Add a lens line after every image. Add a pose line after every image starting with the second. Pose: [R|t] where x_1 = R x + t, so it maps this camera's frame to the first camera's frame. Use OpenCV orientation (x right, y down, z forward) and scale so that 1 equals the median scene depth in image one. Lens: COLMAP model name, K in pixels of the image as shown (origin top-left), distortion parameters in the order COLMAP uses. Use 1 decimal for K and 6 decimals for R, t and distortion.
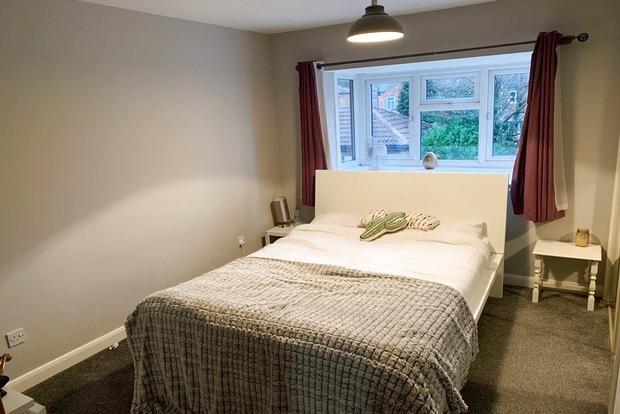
lens RADIAL K [[476.4, 0, 310.8], [0, 476.4, 216.0], [0, 0, 1]] dist [0.024945, -0.000888]
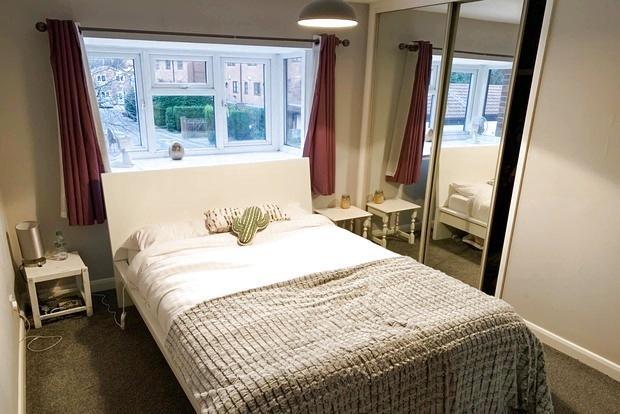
lens RADIAL K [[483.3, 0, 310.0], [0, 483.3, 207.0], [0, 0, 1]] dist [-0.009209, -0.003715]
pose [[0.485360, -0.172611, 0.857106, -0.554249], [0.157606, 0.981532, 0.108420, -0.090558], [-0.859992, 0.082462, 0.503601, 0.426270]]
